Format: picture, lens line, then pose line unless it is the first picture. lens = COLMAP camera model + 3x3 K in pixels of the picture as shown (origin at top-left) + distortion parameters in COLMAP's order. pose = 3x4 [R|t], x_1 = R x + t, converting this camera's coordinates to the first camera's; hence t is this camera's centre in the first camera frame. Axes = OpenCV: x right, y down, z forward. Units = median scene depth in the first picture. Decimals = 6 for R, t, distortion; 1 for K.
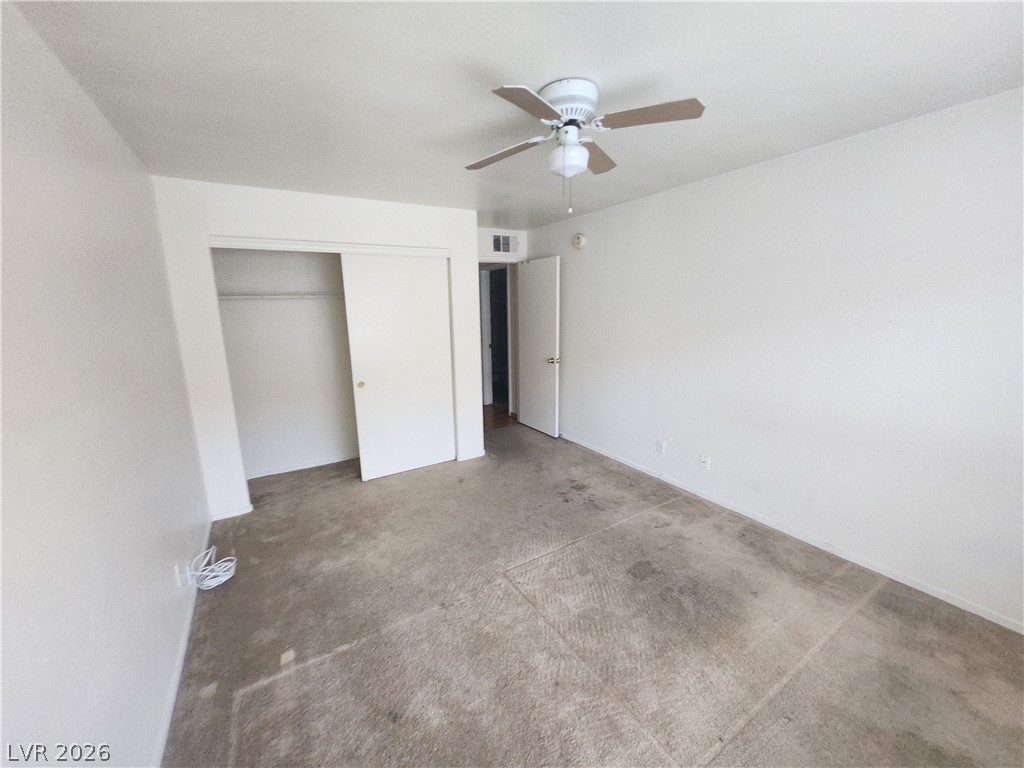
lens RADIAL K [[407.7, 0, 516.5], [0, 407.7, 387.2], [0, 0, 1]] dist [-0.002600, 0.001978]
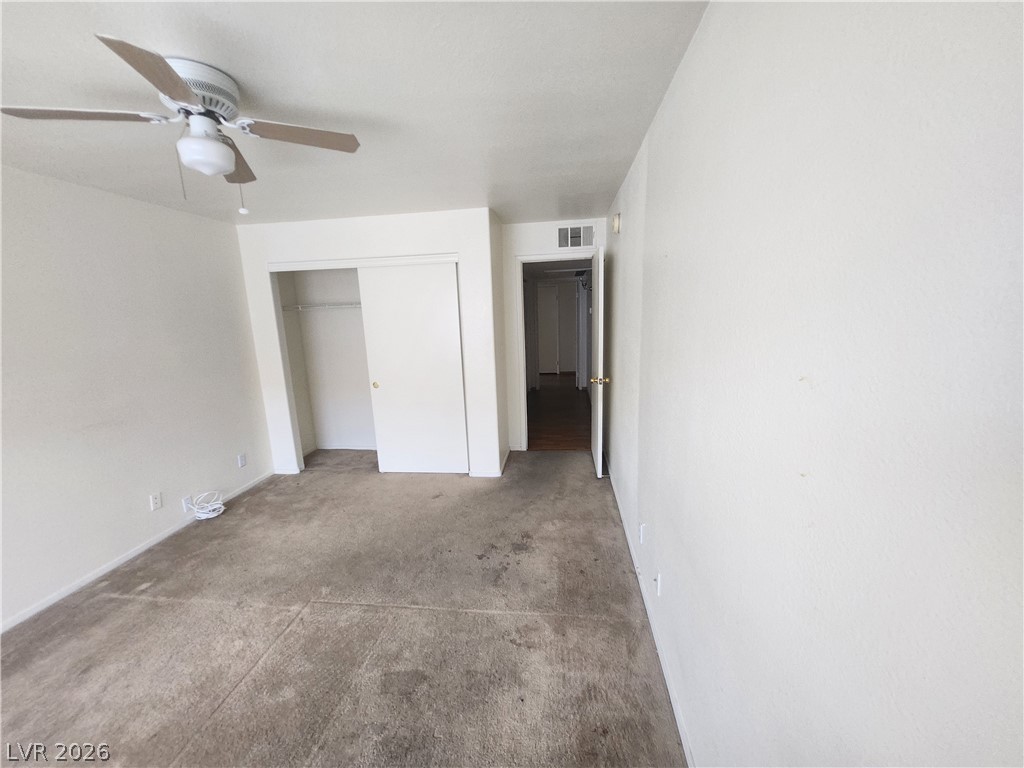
lens RADIAL K [[407.7, 0, 503.2], [0, 407.7, 384.4], [0, 0, 1]] dist [-0.002600, 0.001978]
pose [[0.769795, 0.108084, -0.629073, 0.574151], [-0.108424, 0.993378, 0.037999, -0.087006], [0.629015, 0.038956, 0.776417, 0.357824]]
